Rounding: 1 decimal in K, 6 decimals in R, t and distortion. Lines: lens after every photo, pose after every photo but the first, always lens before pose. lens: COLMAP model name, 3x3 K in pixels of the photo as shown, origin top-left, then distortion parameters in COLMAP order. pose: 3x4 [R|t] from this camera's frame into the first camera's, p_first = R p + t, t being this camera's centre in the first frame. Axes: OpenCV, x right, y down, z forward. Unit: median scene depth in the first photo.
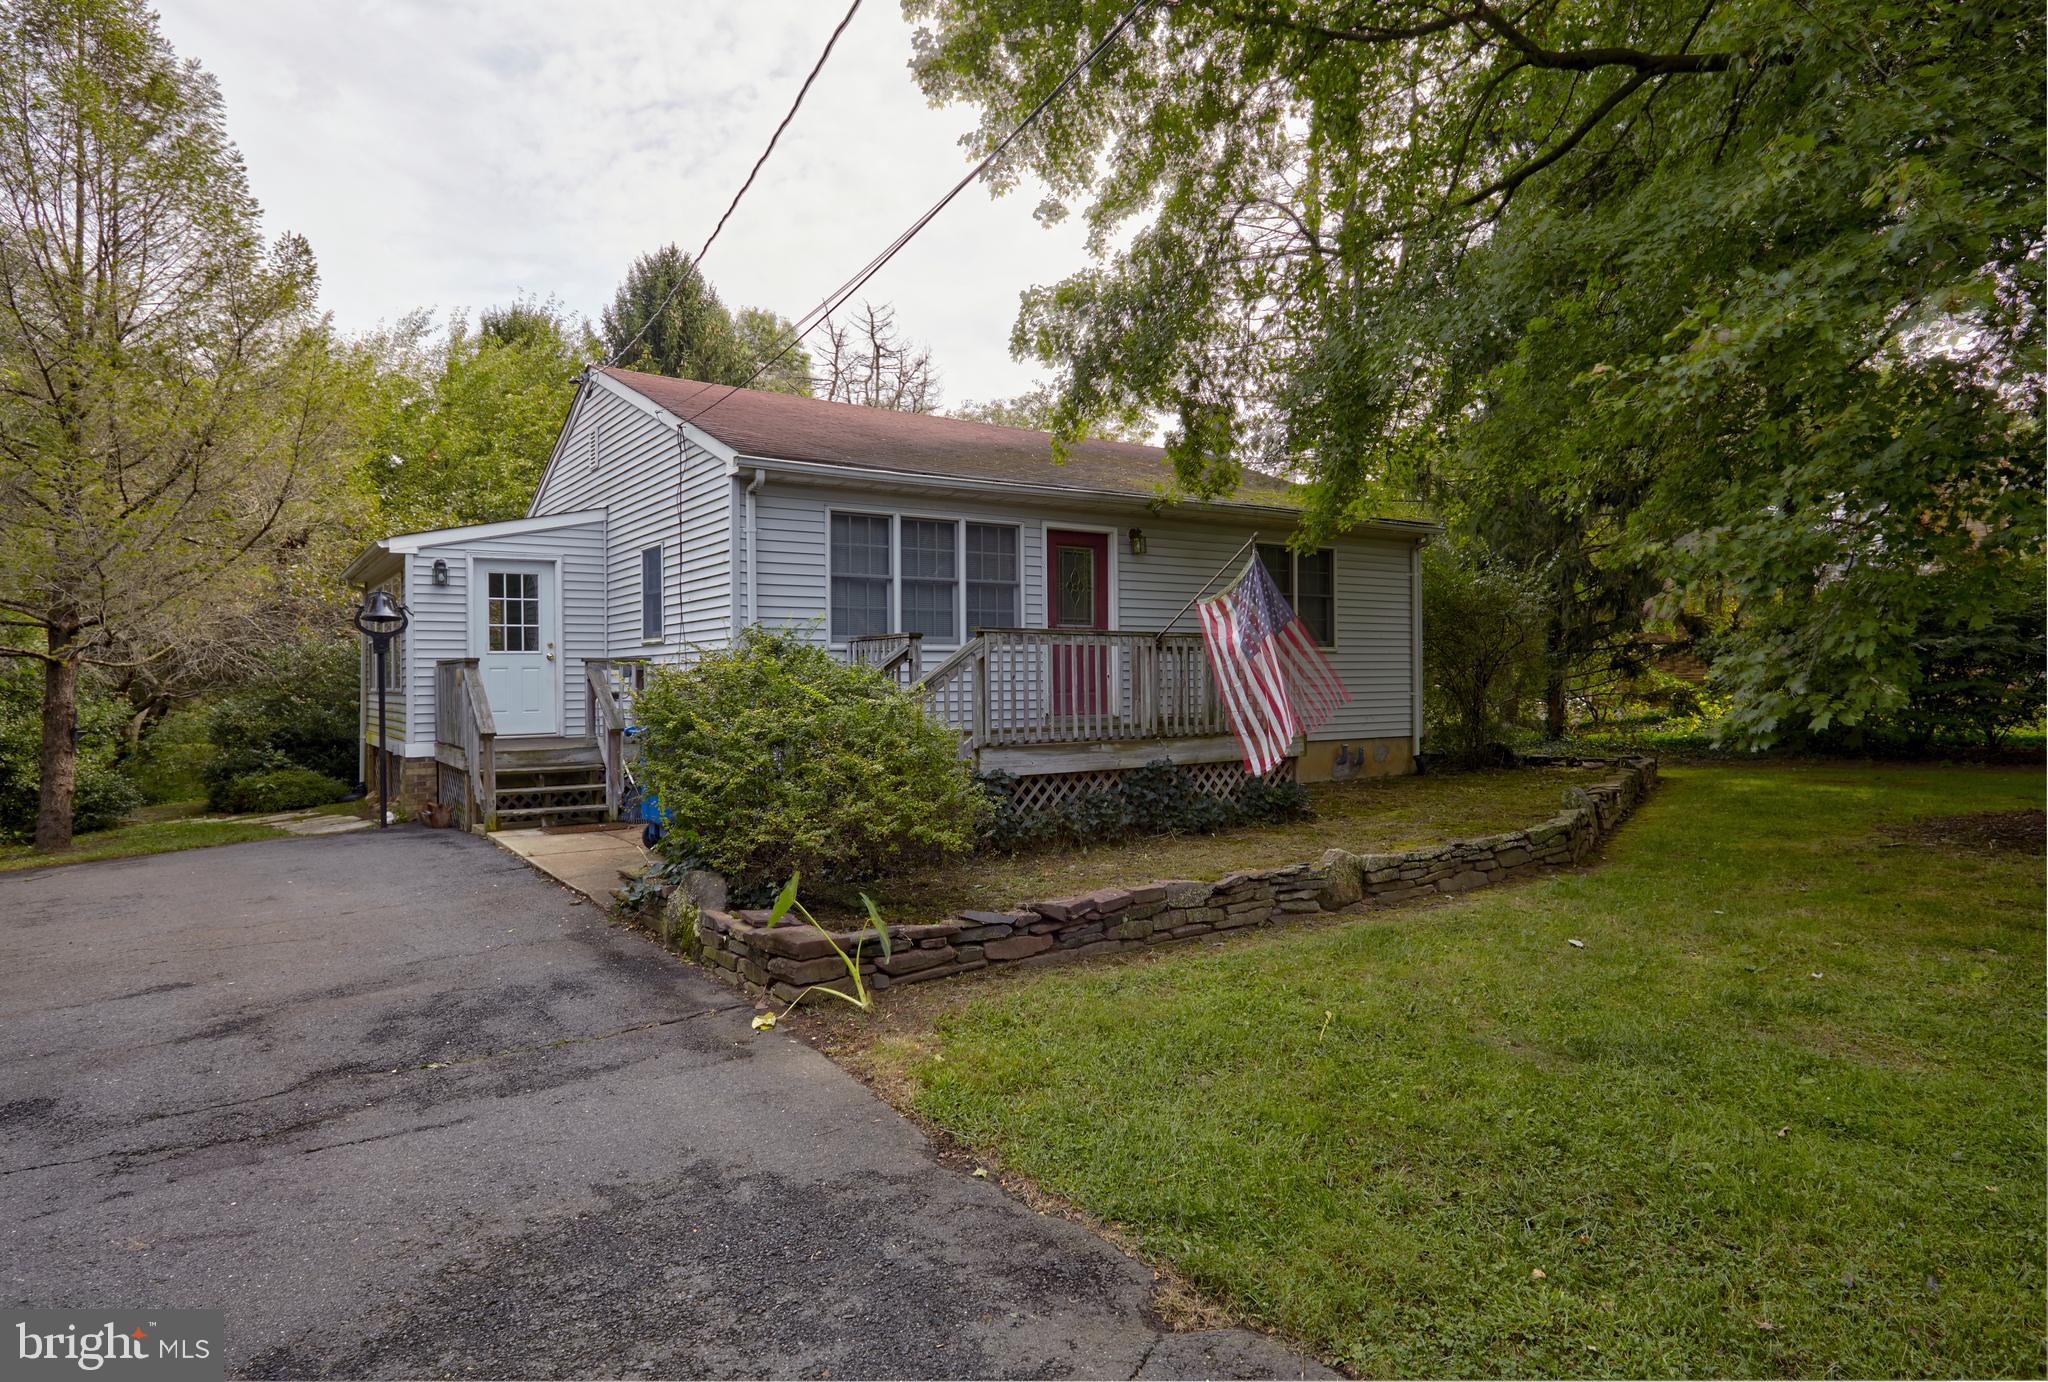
lens RADIAL K [[1167.3, 0, 1024.0], [0, 1167.3, 691.0], [0, 0, 1]] dist [0.000592, 0.000071]
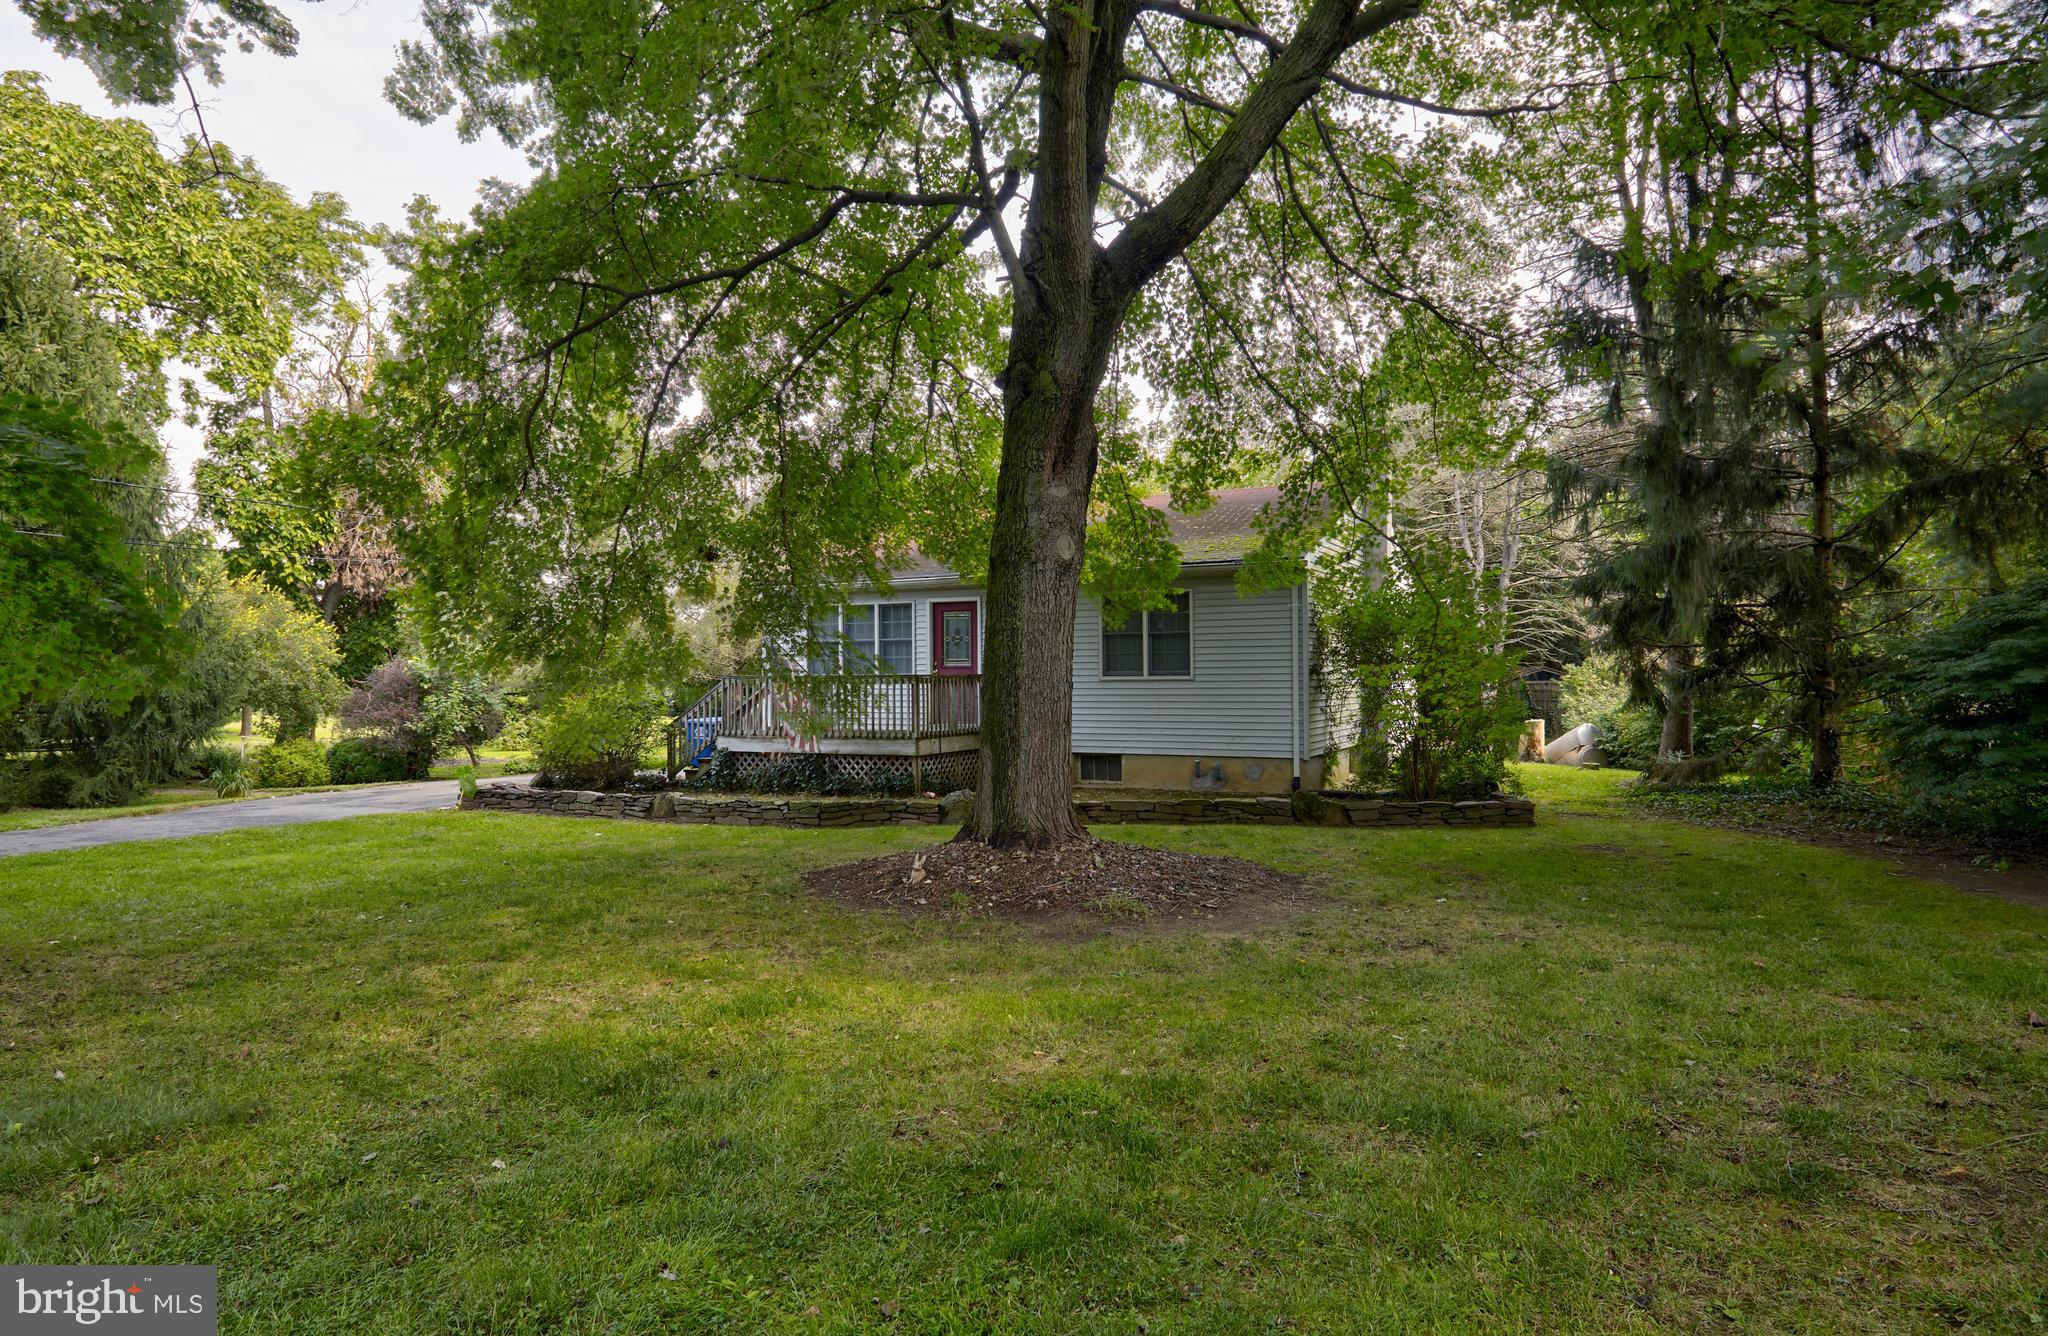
lens RADIAL K [[1231.8, 0, 1024.0], [0, 1231.8, 668.0], [0, 0, 1]] dist [0.000678, -0.000008]
pose [[0.481988, 0.003509, -0.876171, 1.802818], [-0.007181, 0.999974, 0.000054, -0.063115], [0.876149, 0.006266, 0.482000, 0.371243]]
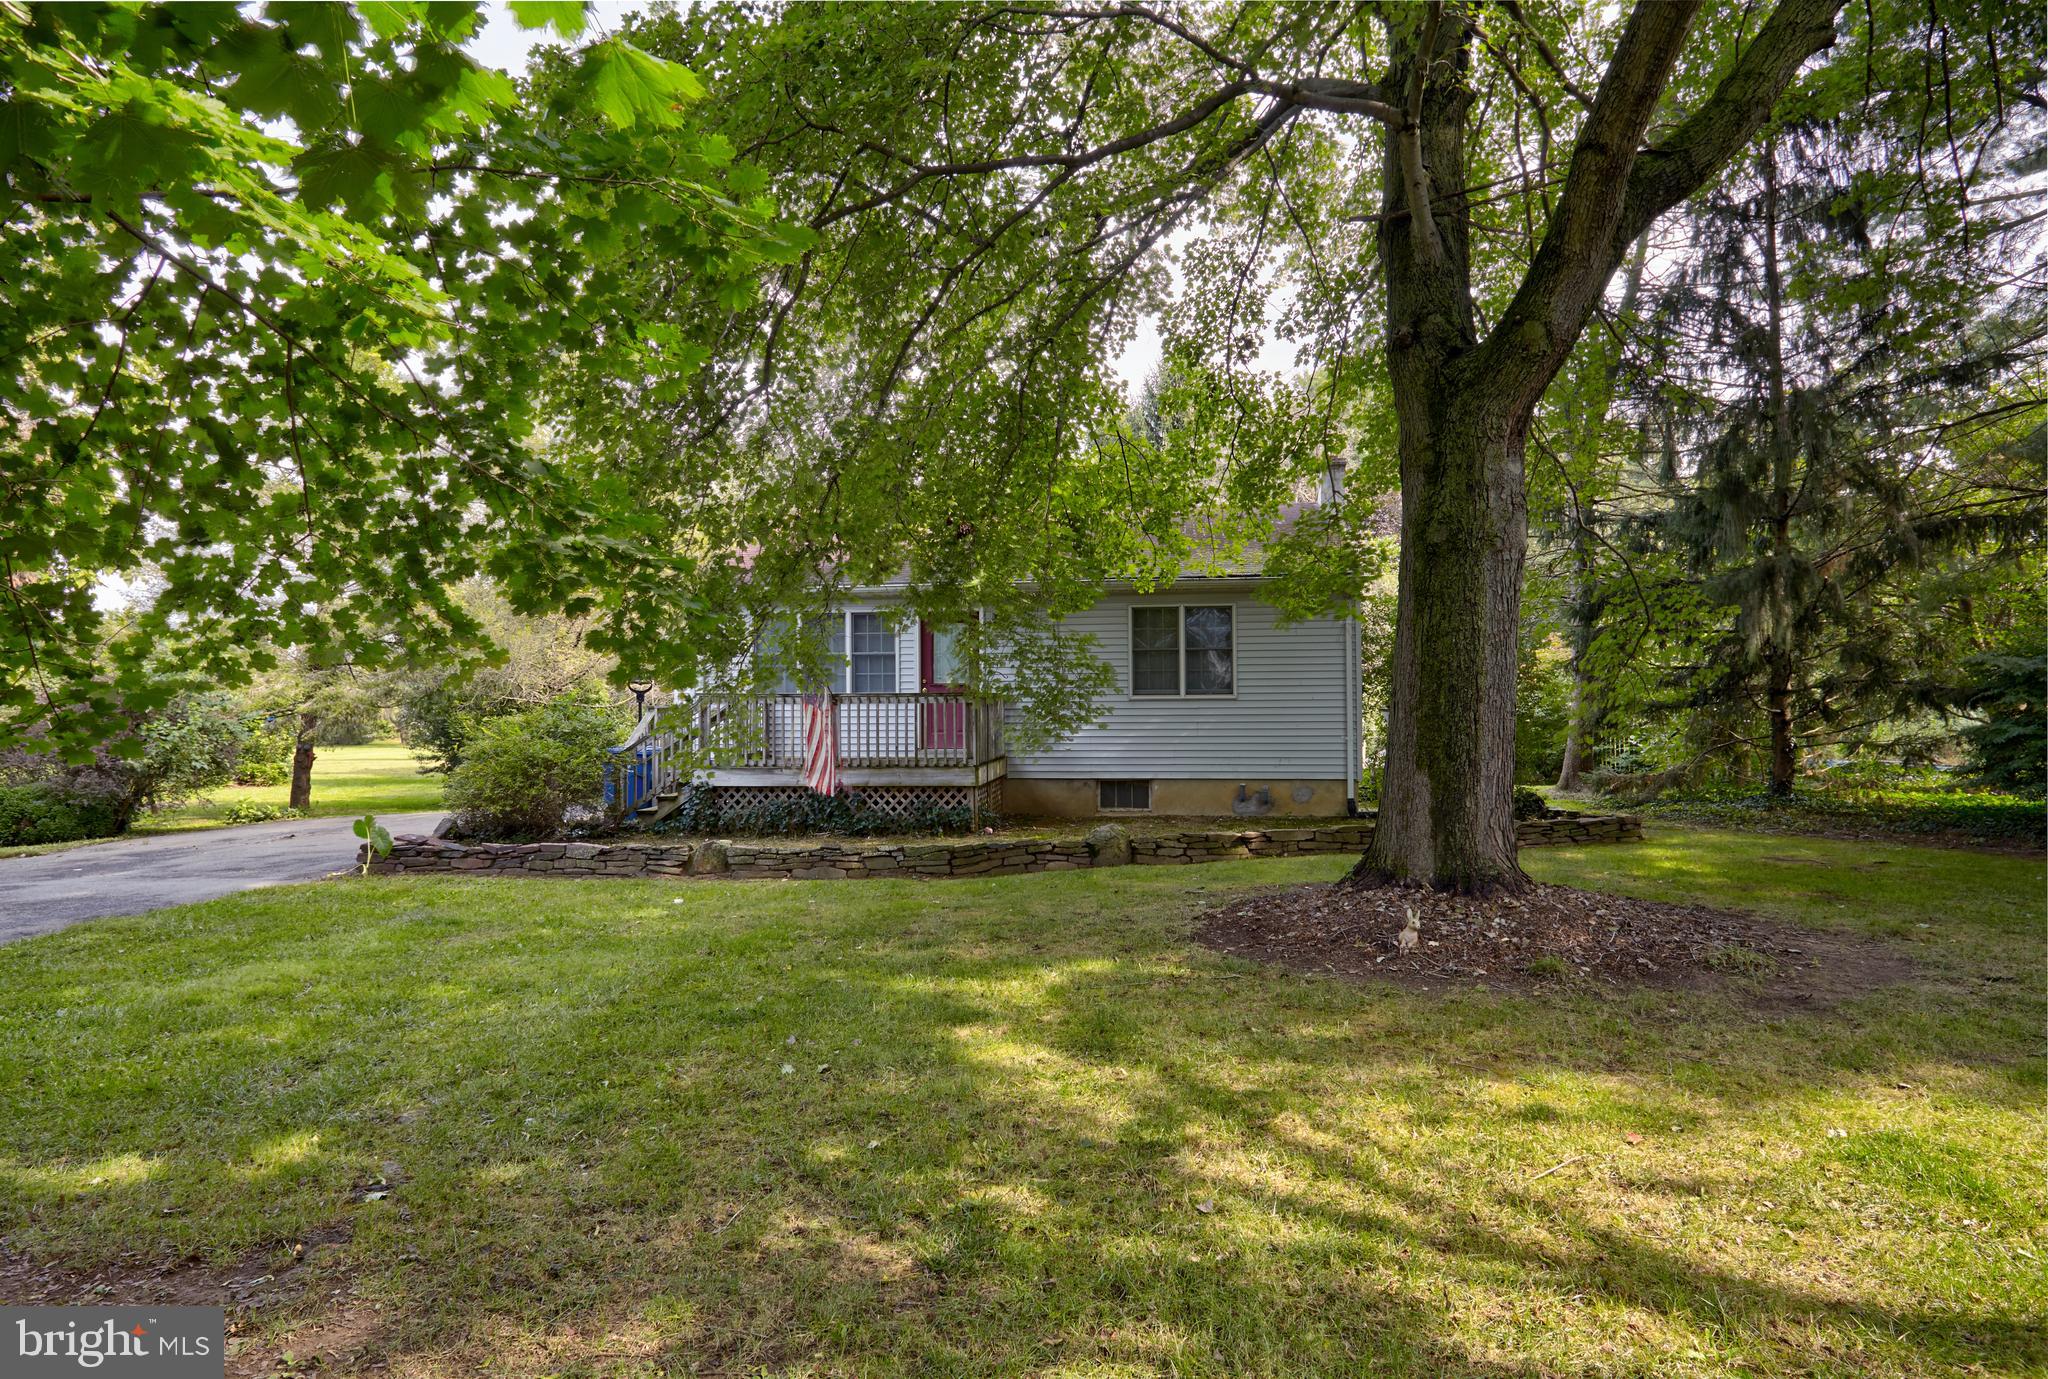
lens RADIAL K [[1167.3, 0, 1024.0], [0, 1167.3, 689.5], [0, 0, 1]] dist [0.000592, 0.000071]
pose [[0.754823, 0.001756, -0.655926, 1.196838], [-0.009915, 0.999913, -0.008732, -0.043992], [0.655854, 0.013095, 0.754774, 0.053050]]
